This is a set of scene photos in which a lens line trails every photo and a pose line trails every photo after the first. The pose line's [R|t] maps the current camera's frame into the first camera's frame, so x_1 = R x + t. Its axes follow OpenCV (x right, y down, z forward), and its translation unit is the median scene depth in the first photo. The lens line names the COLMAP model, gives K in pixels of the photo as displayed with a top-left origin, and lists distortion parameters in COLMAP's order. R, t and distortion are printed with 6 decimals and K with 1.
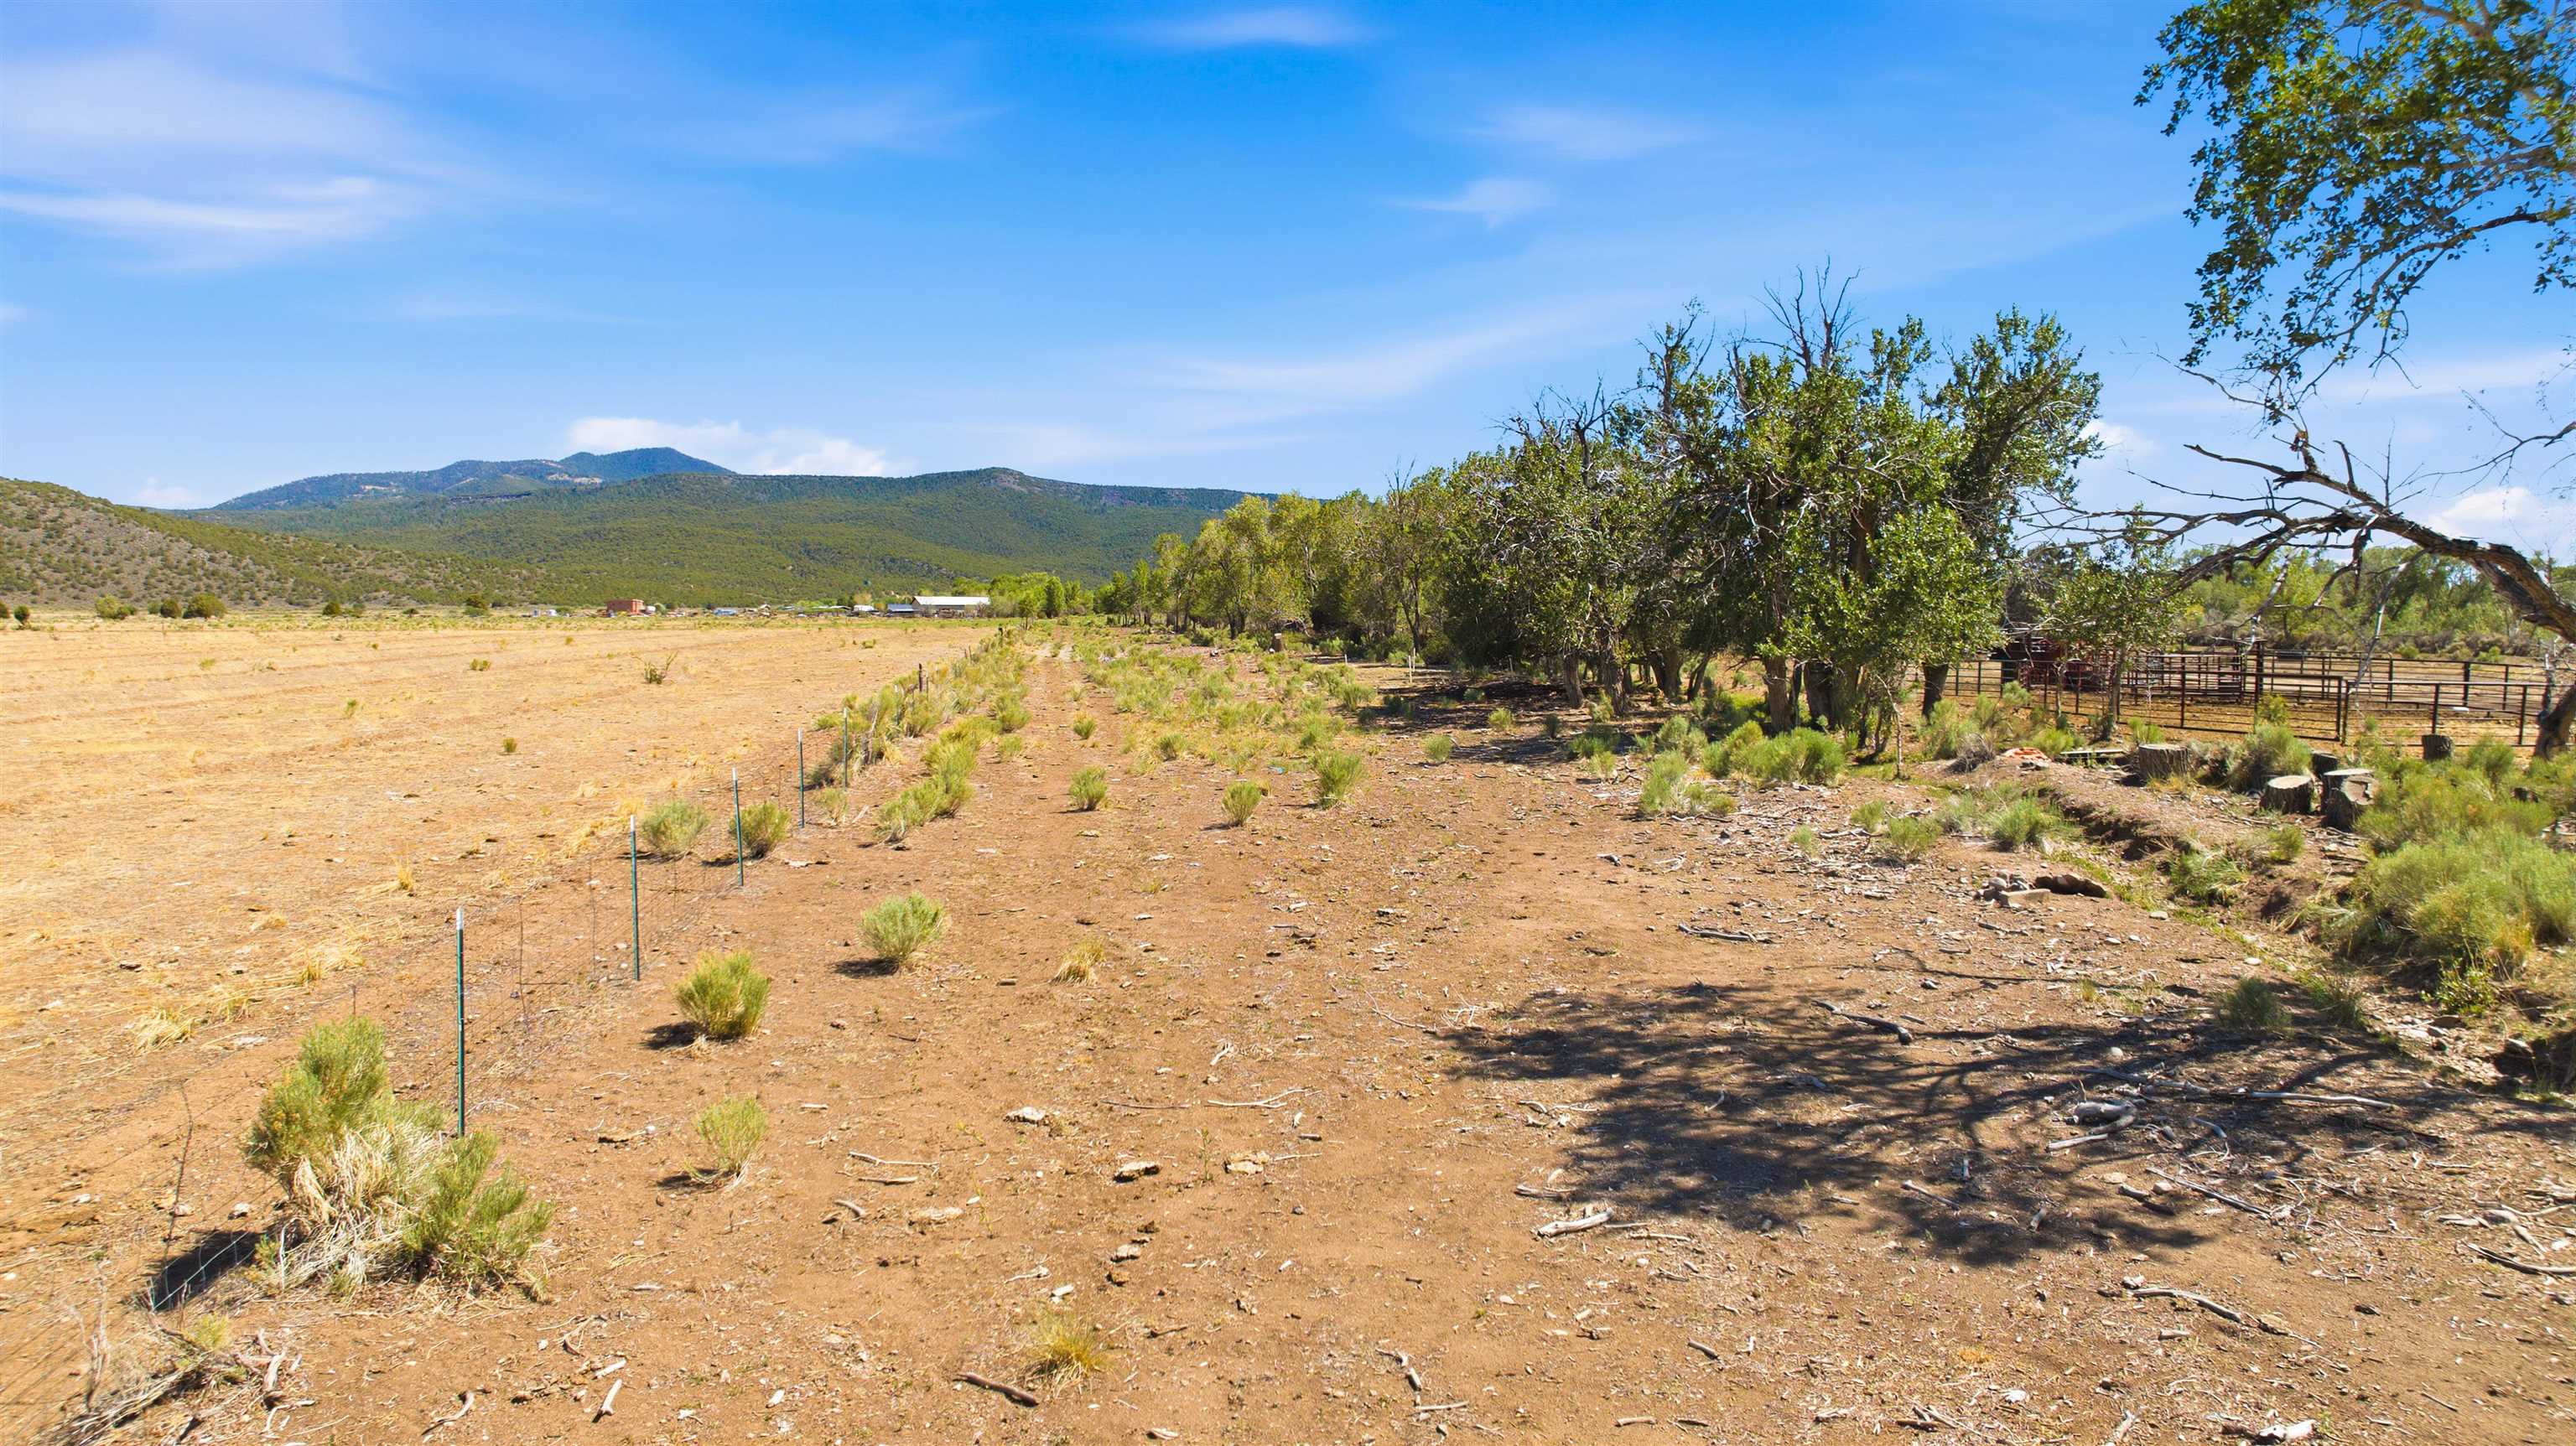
lens RADIAL K [[1788.8, 0, 1293.2], [0, 1788.8, 738.5], [0, 0, 1]] dist [-0.044570, 0.030849]
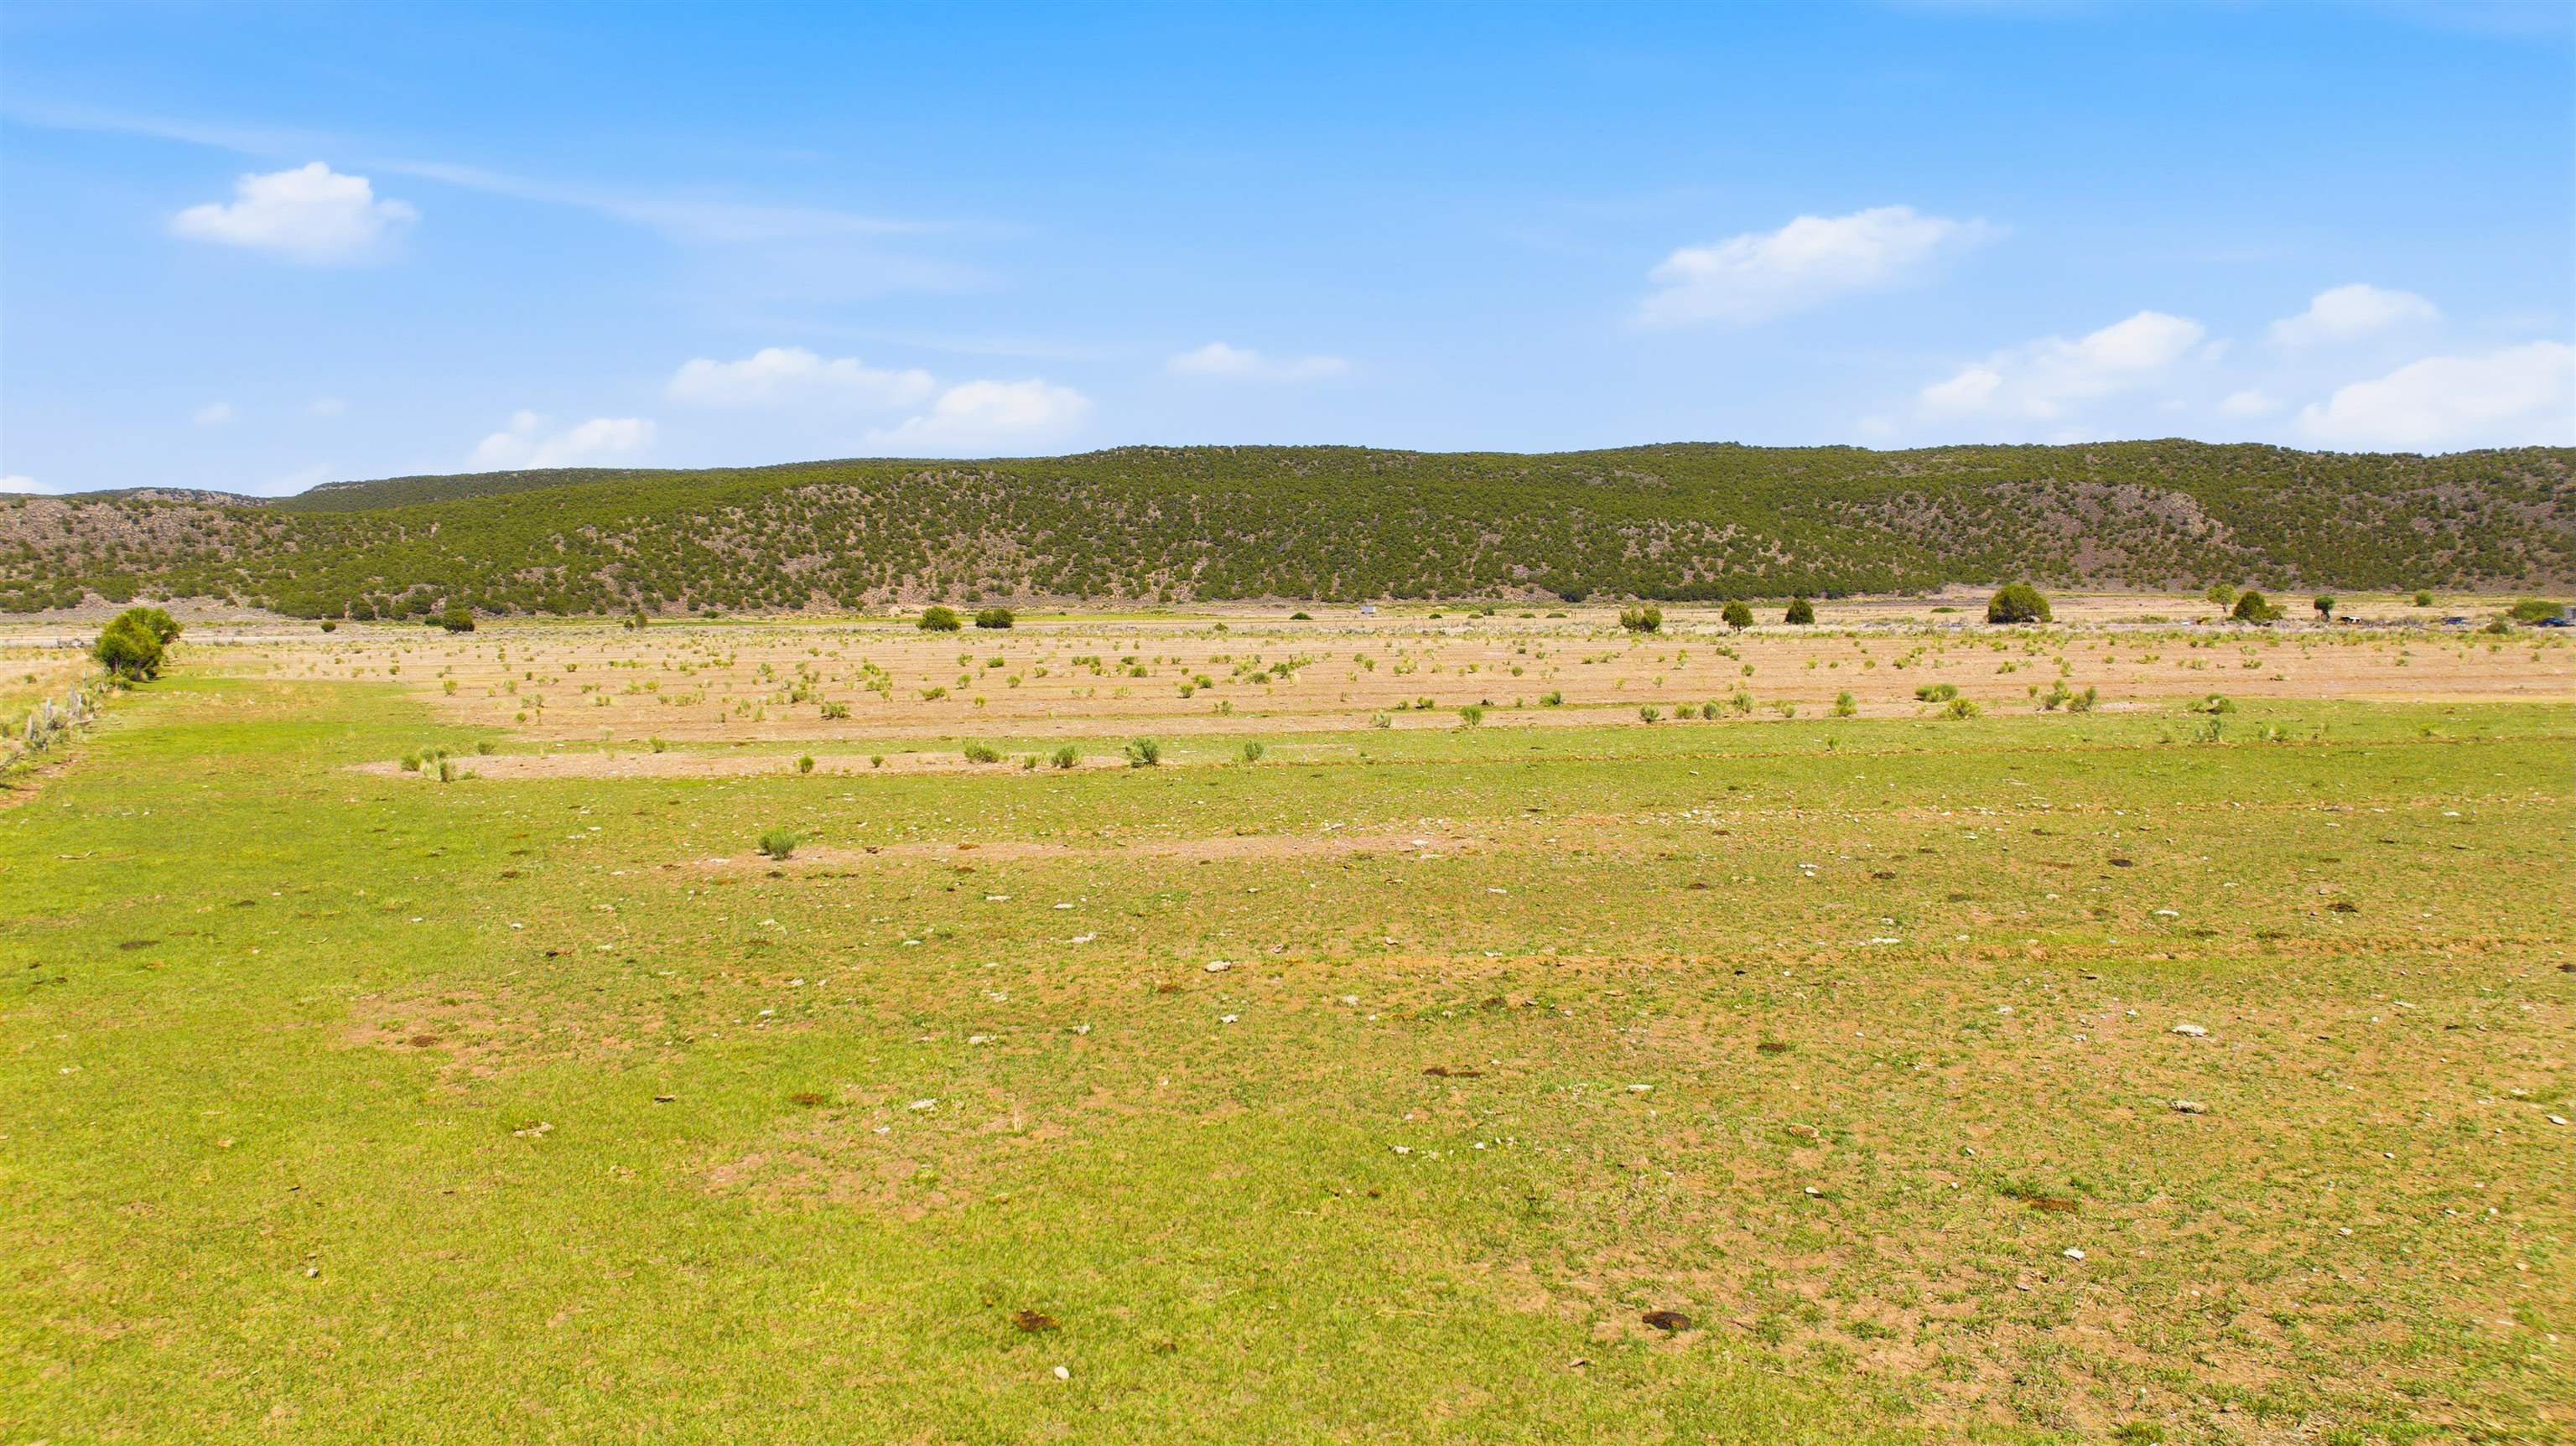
lens RADIAL K [[1788.8, 0, 1293.7], [0, 1788.8, 744.9], [0, 0, 1]] dist [-0.044570, 0.030849]
pose [[0.249722, 0.067901, -0.965934, -0.024348], [-0.055159, 0.996916, 0.055818, -0.013274], [0.966745, 0.039341, 0.252697, 0.172124]]
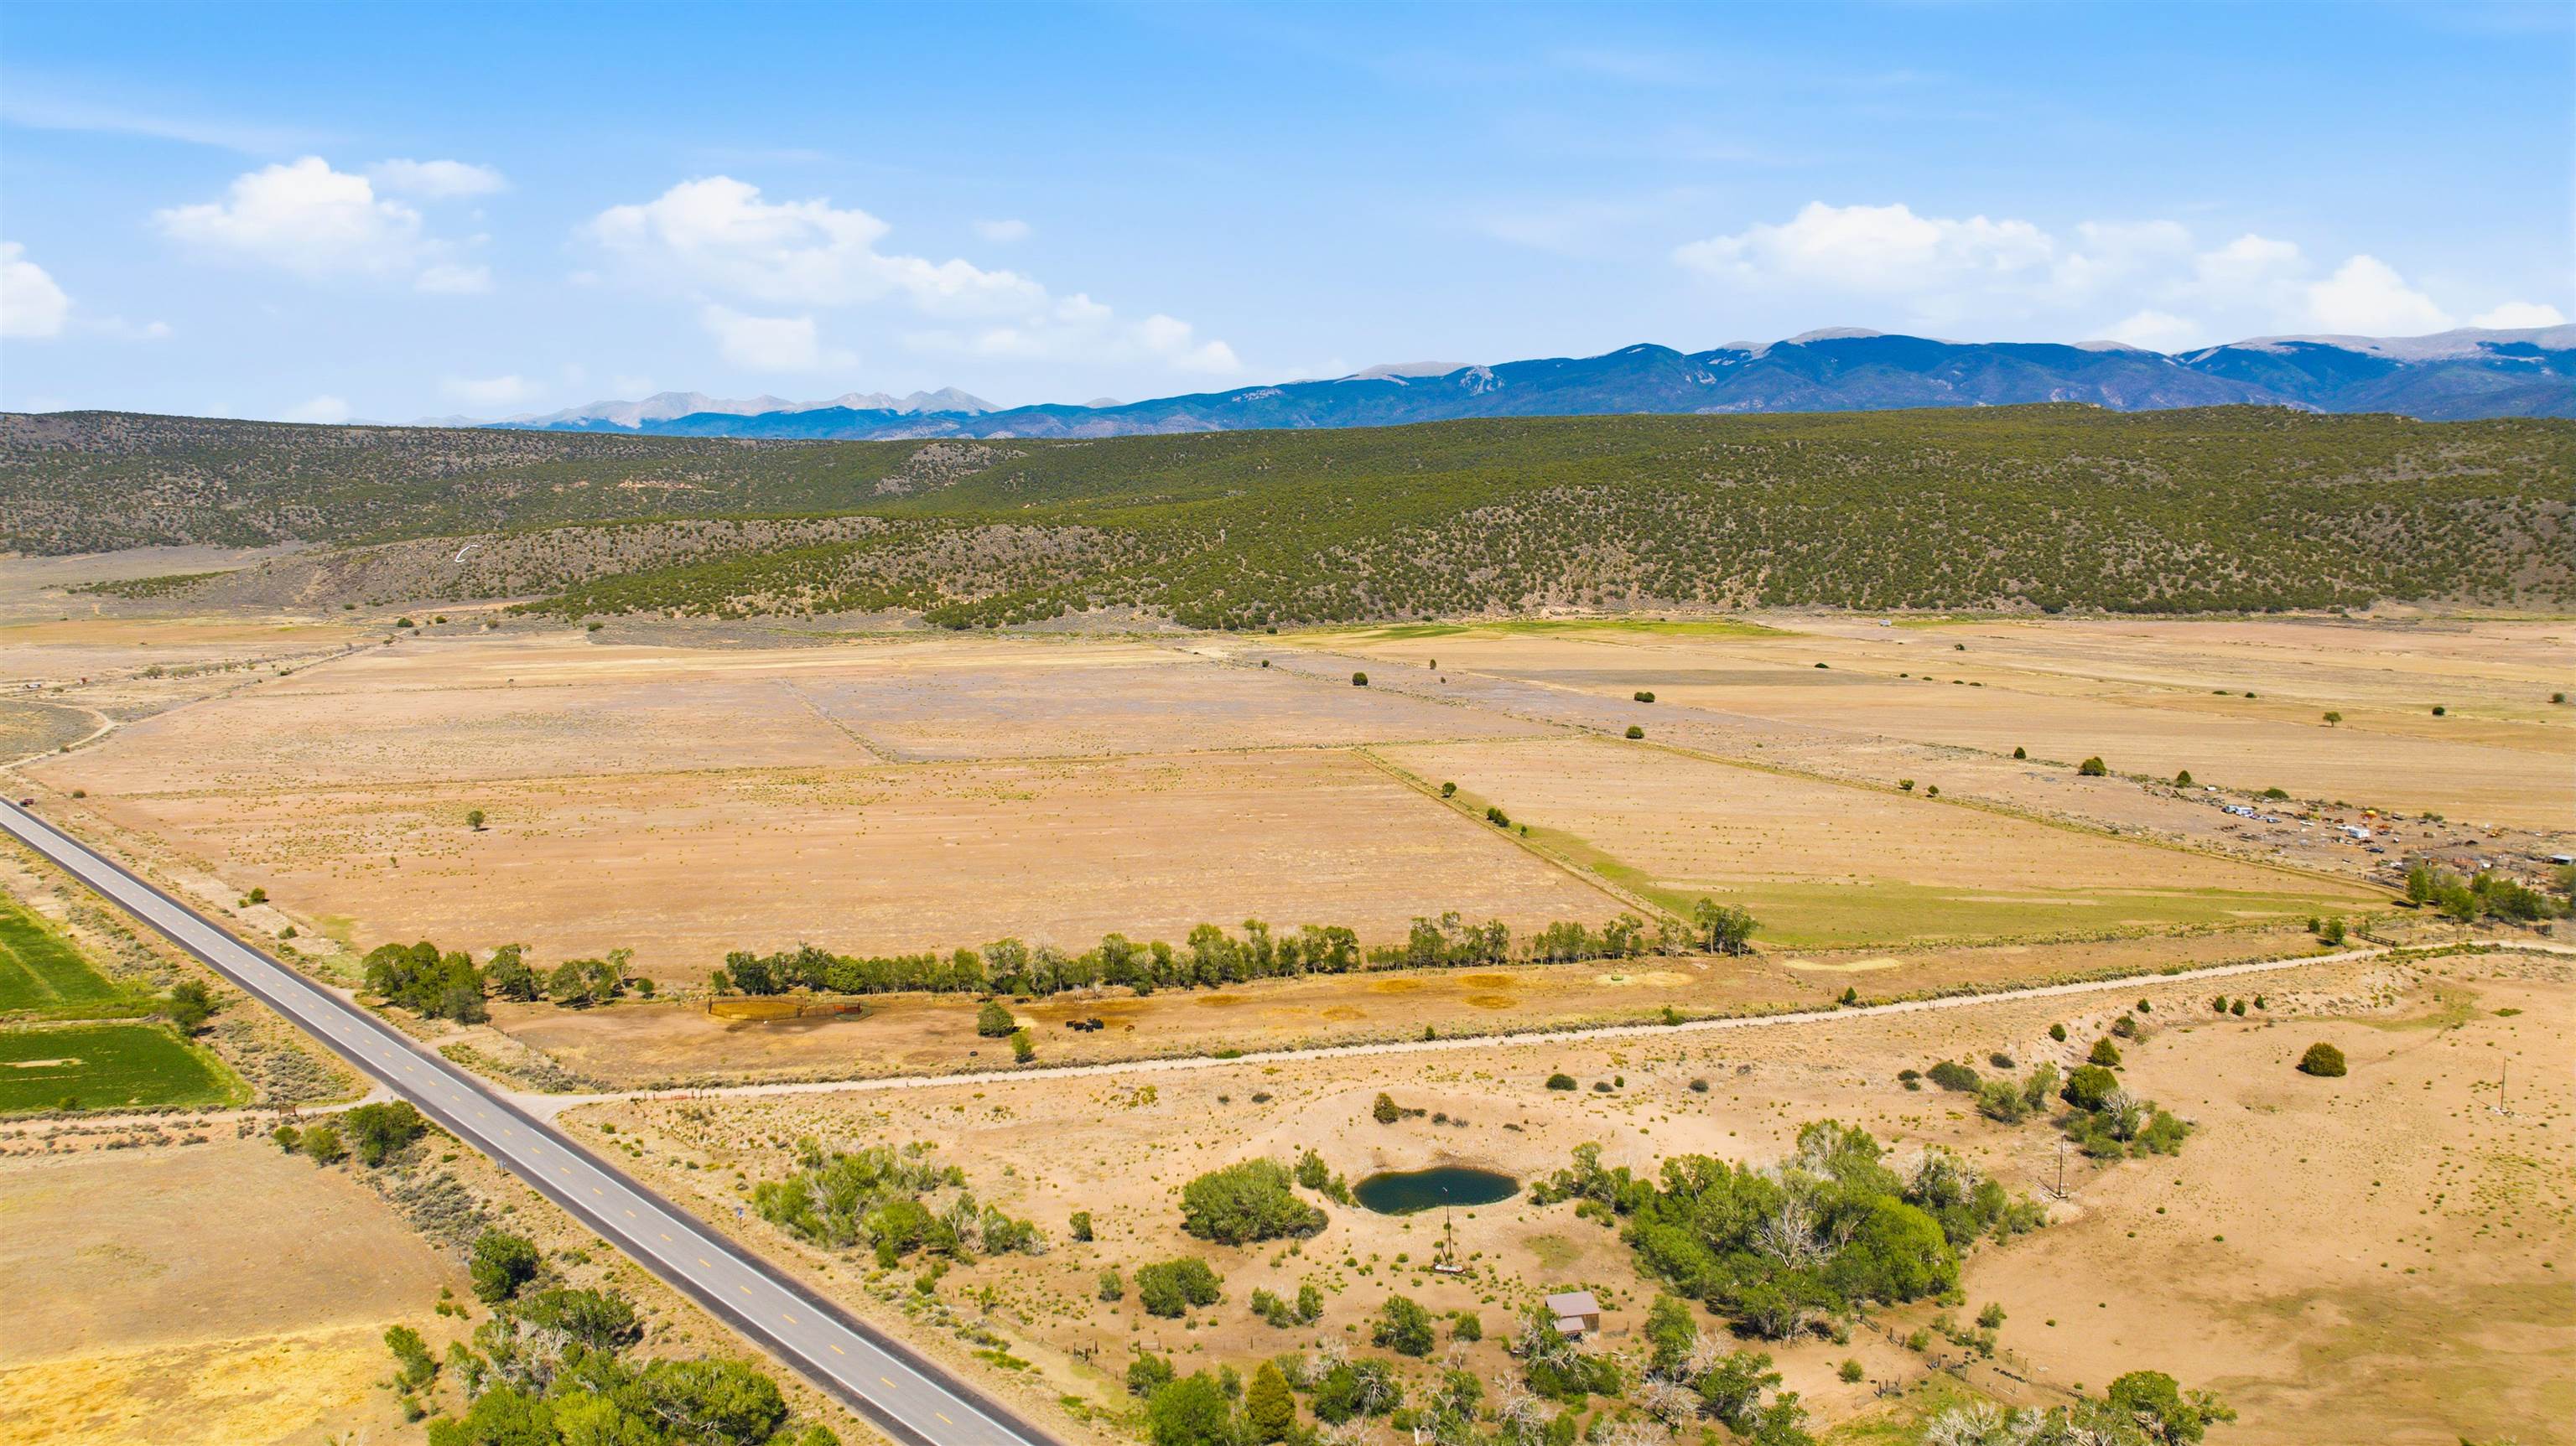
lens RADIAL K [[1788.8, 0, 1289.5], [0, 1788.8, 707.5], [0, 0, 1]] dist [-0.044570, 0.030849]
pose [[-0.062199, 0.120279, -0.990790, 0.254524], [-0.056530, 0.990694, 0.123816, -0.076521], [0.996462, 0.063710, -0.054820, 0.114922]]
